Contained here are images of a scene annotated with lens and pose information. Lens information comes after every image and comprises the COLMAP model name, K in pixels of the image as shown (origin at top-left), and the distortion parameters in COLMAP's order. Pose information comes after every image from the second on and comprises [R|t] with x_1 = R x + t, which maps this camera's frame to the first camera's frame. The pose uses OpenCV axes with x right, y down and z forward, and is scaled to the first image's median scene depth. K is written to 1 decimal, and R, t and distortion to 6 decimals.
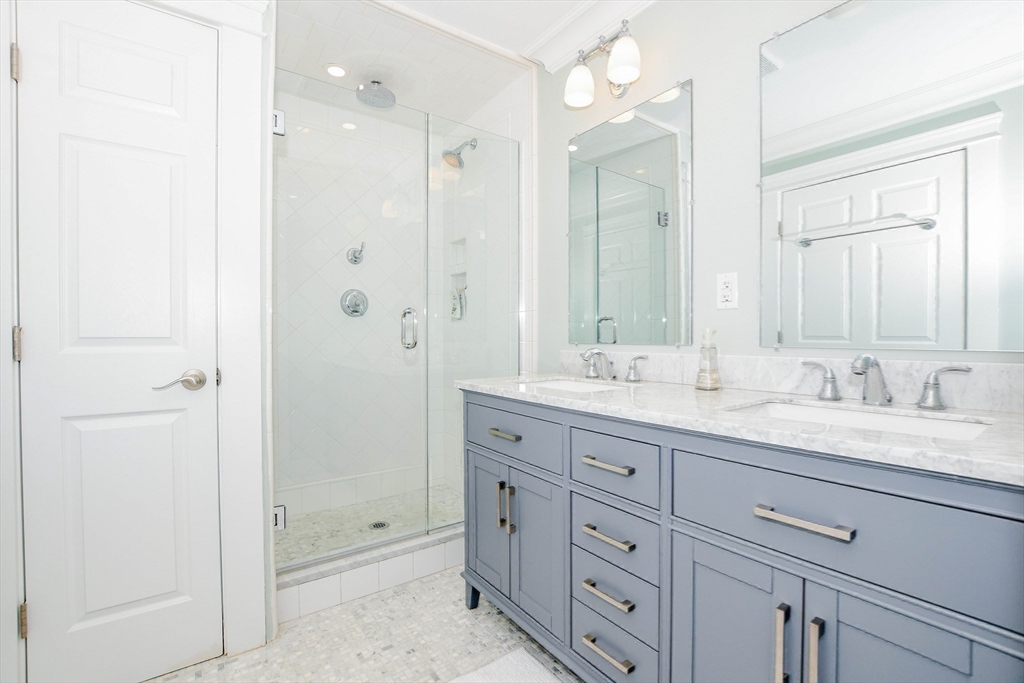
lens RADIAL K [[450.2, 0, 507.9], [0, 450.2, 343.7], [0, 0, 1]] dist [-0.026885, 0.000950]
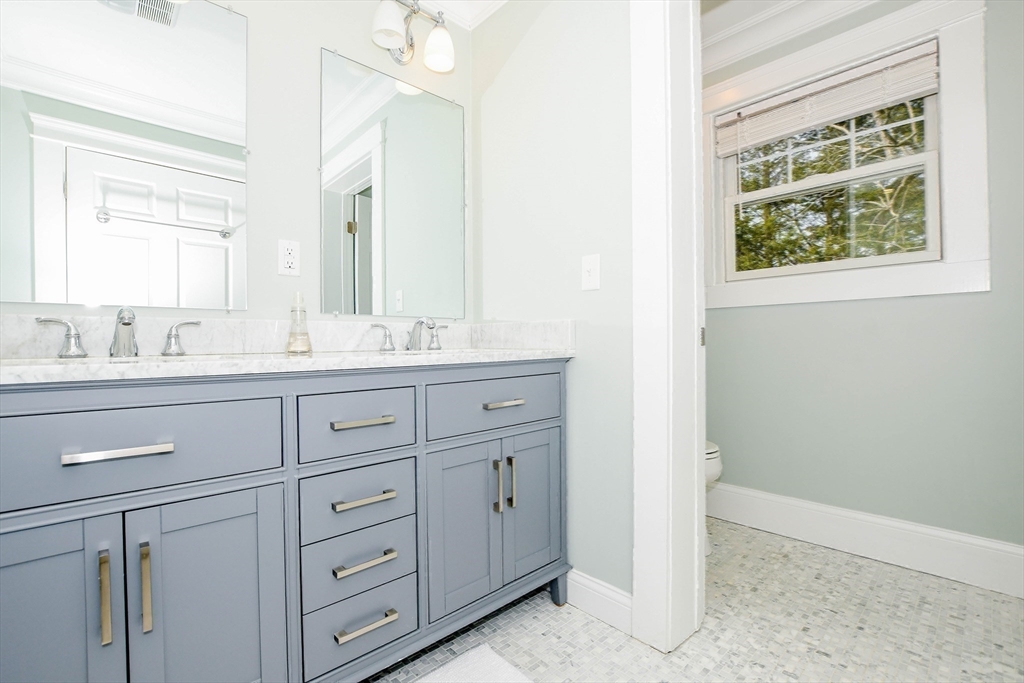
lens RADIAL K [[450.2, 0, 507.9], [0, 450.2, 343.7], [0, 0, 1]] dist [-0.026885, 0.000950]
pose [[-0.119206, 0.001819, 0.992868, -0.680823], [0.022644, 0.999743, 0.000887, 0.103950], [-0.992611, 0.022588, -0.119217, 0.747373]]
